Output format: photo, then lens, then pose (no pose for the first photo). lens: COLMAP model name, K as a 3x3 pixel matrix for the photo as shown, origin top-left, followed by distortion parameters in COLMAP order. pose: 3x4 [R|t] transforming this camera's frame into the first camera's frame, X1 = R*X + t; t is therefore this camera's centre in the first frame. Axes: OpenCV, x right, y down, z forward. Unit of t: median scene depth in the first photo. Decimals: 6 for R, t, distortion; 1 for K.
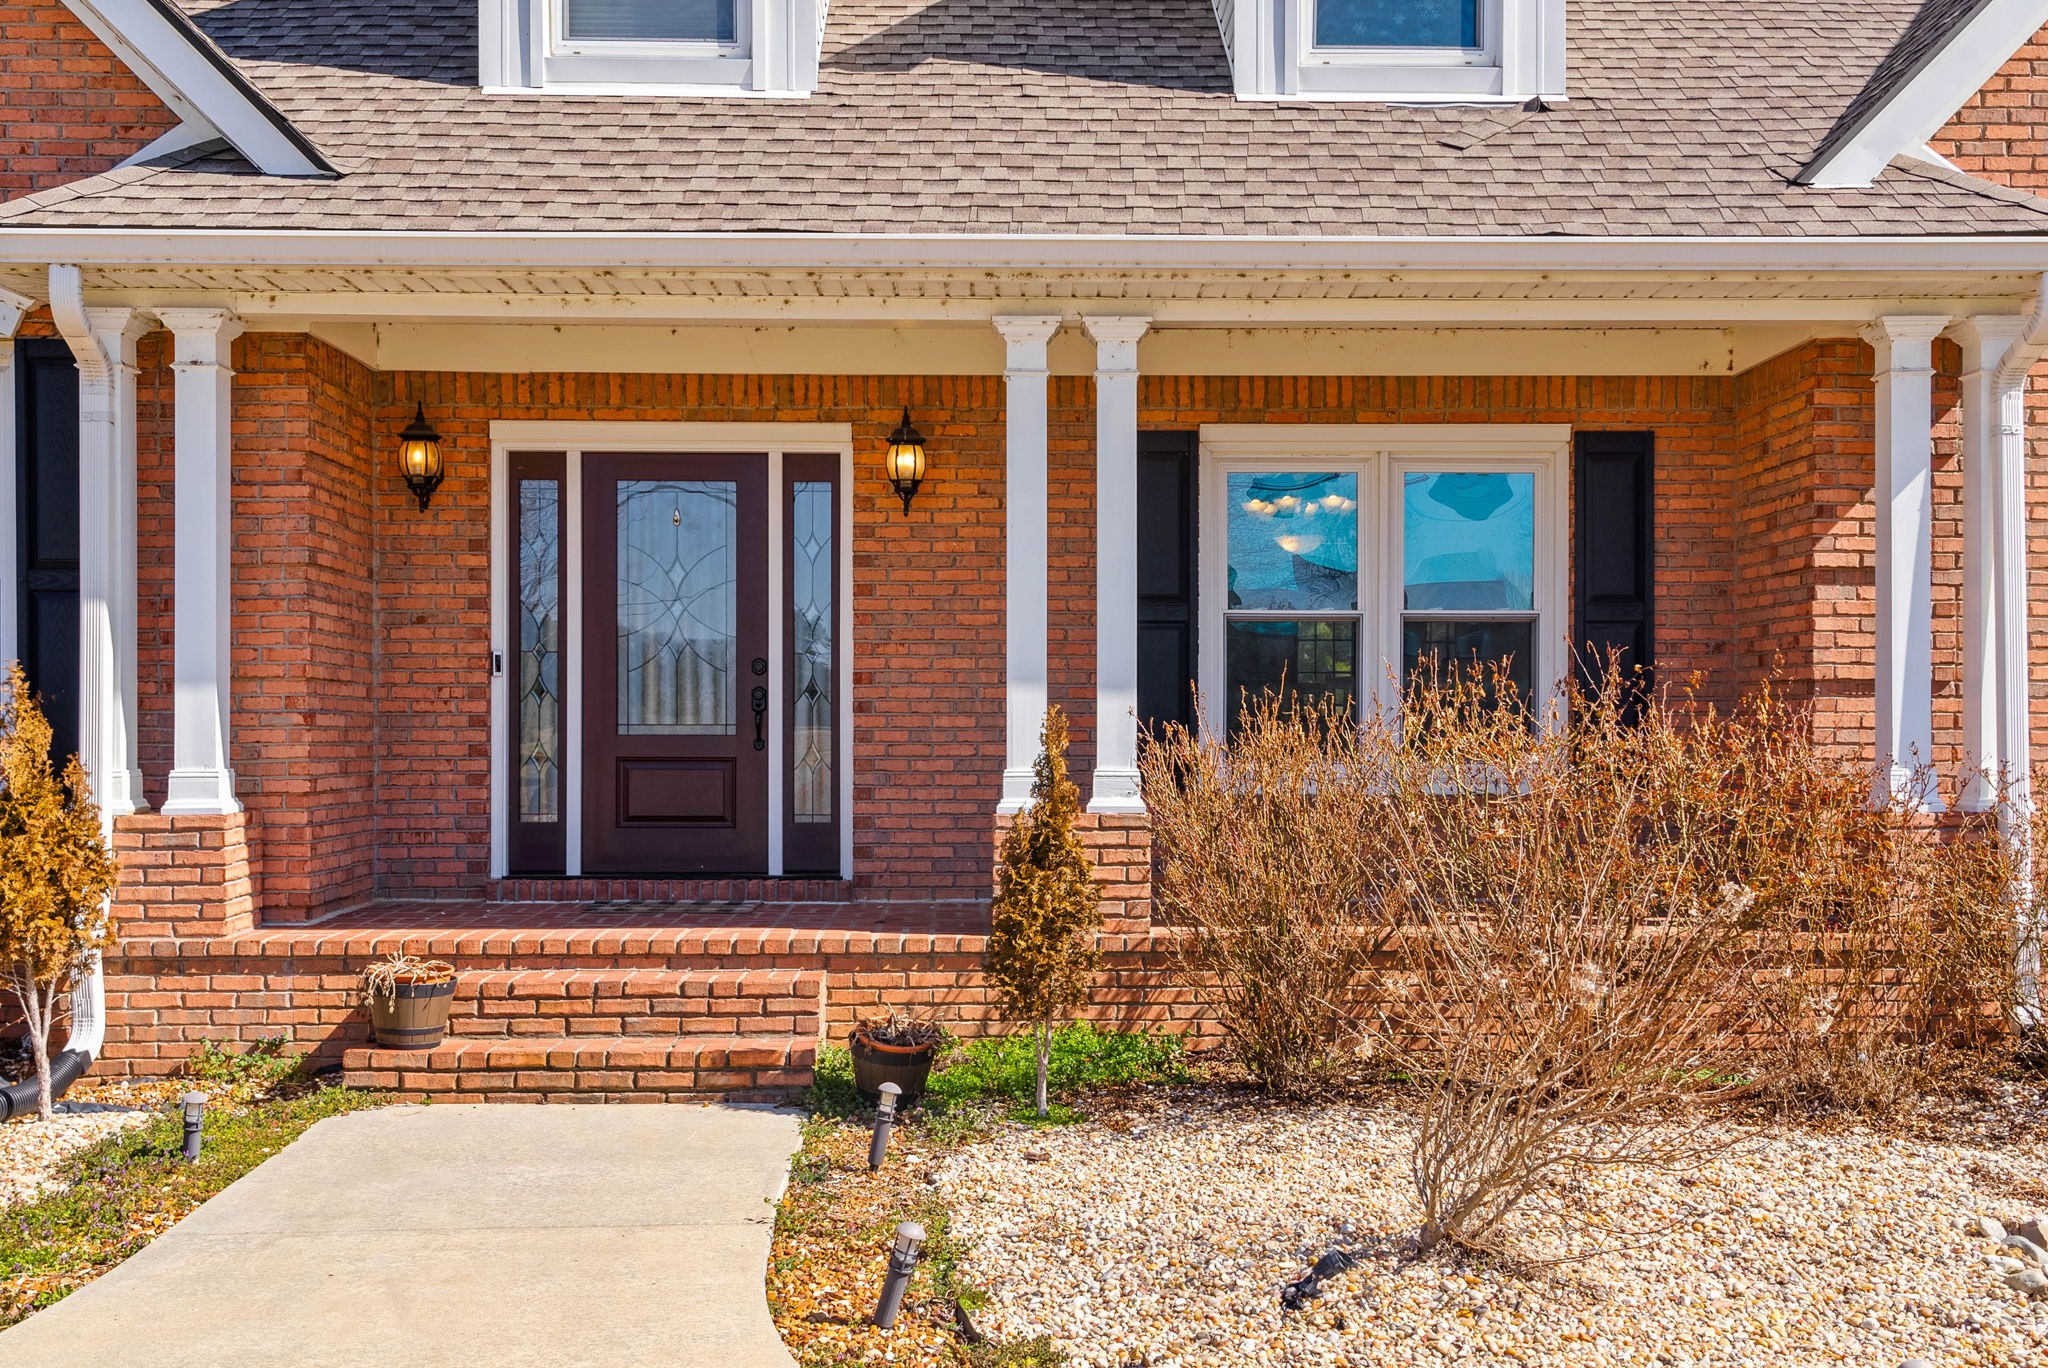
lens RADIAL K [[2174.6, 0, 1018.7], [0, 2174.6, 727.1], [0, 0, 1]] dist [-0.011901, 0.002251]
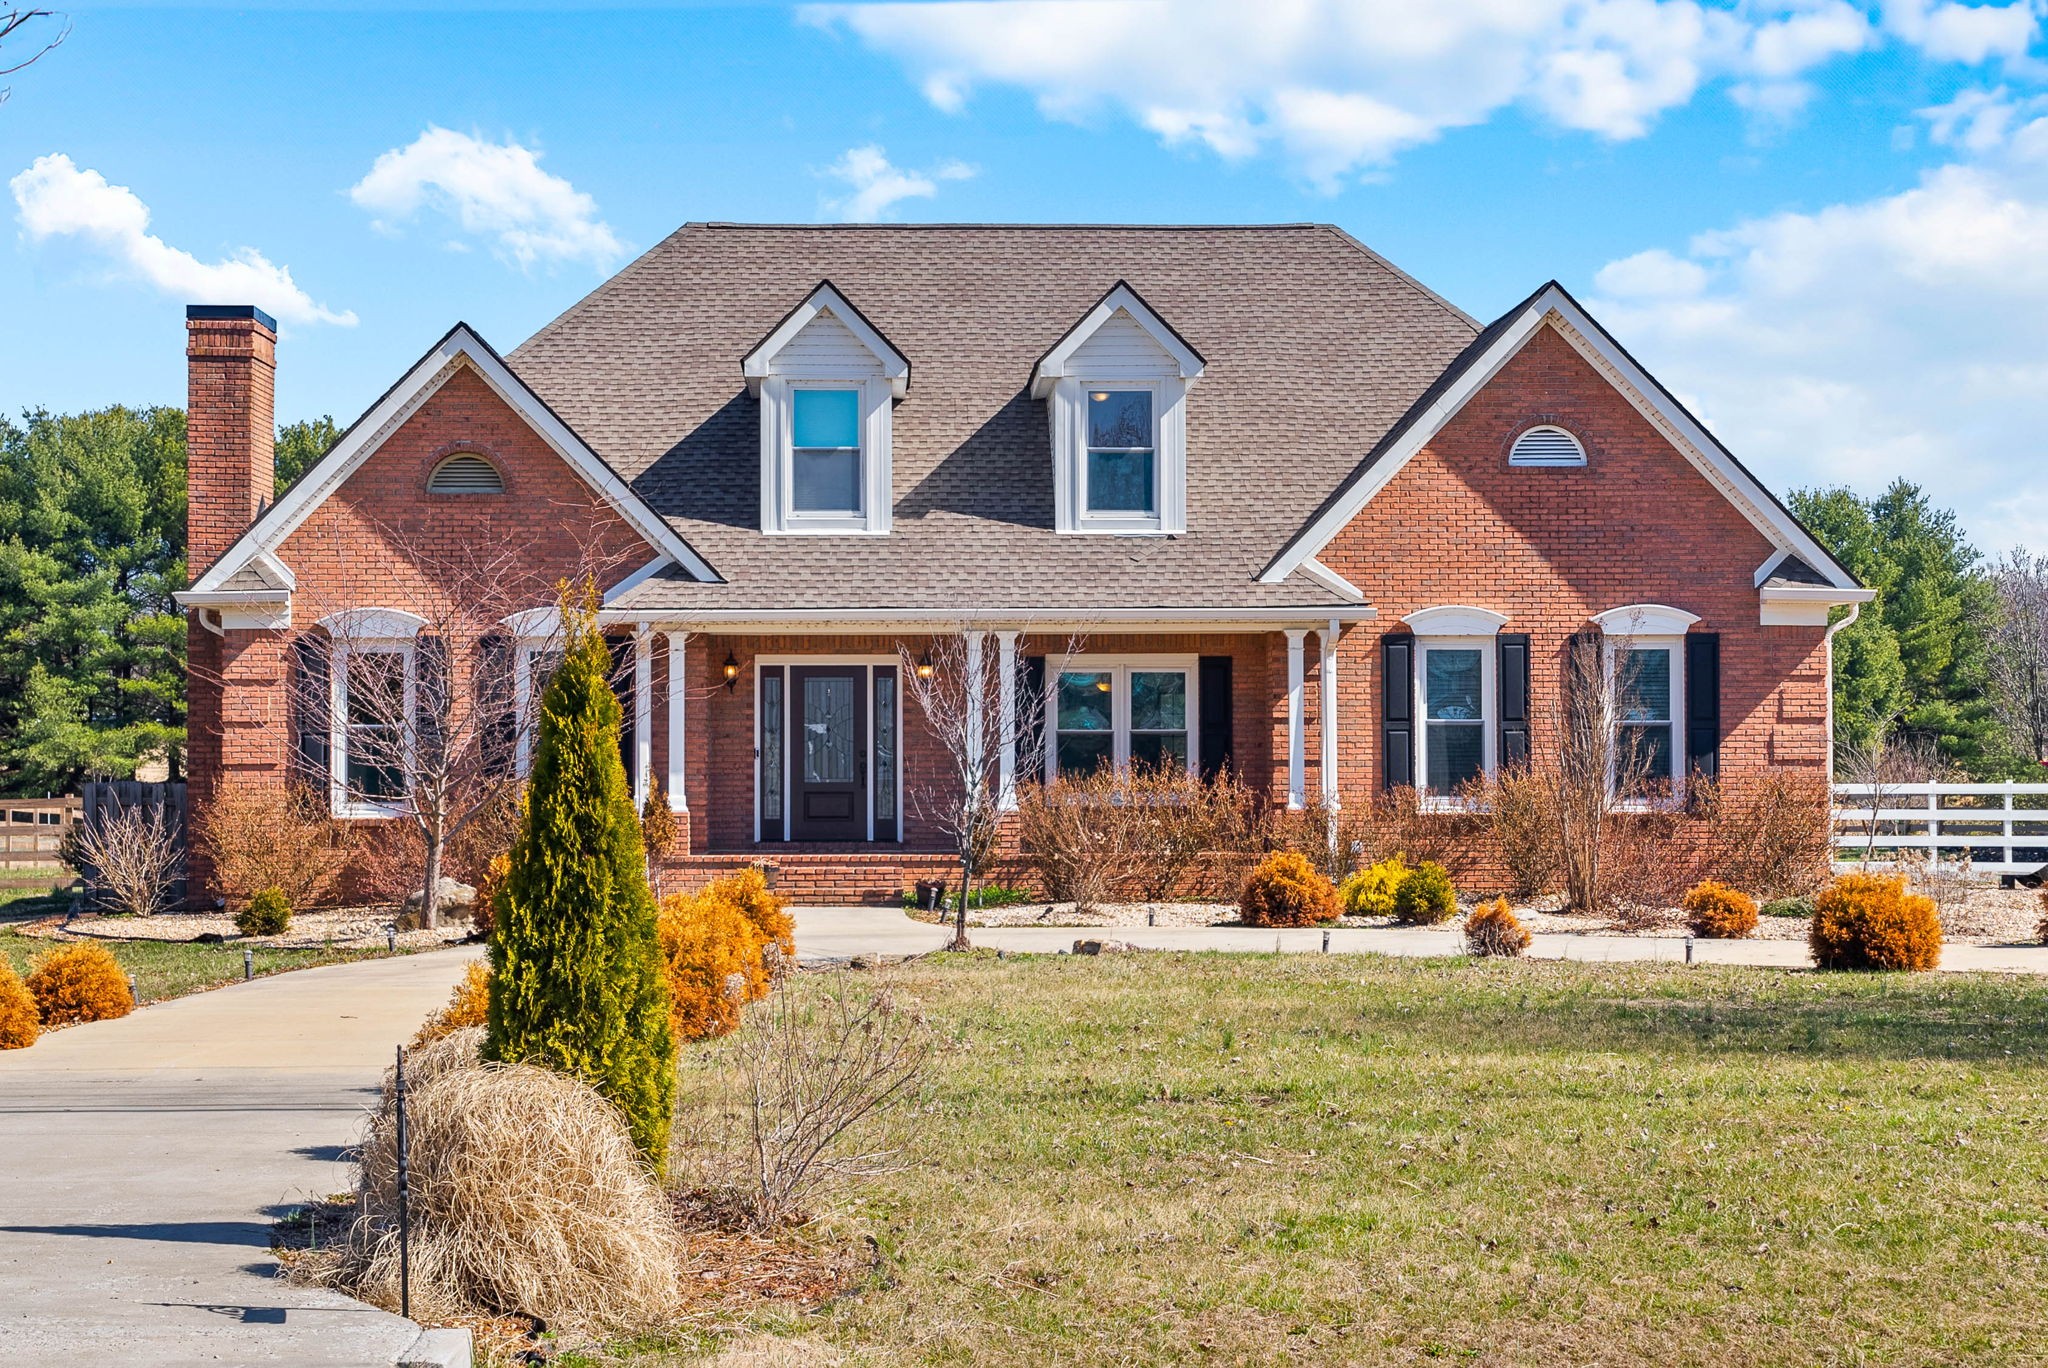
lens RADIAL K [[3922.0, 0, 1026.7], [0, 3922.0, 684.7], [0, 0, 1]] dist [0.021142, -0.000054]
pose [[0.999763, -0.002504, 0.021612, -0.033682], [0.002954, 0.999779, -0.020804, -0.014652], [-0.021555, 0.020863, 0.999550, -3.546740]]
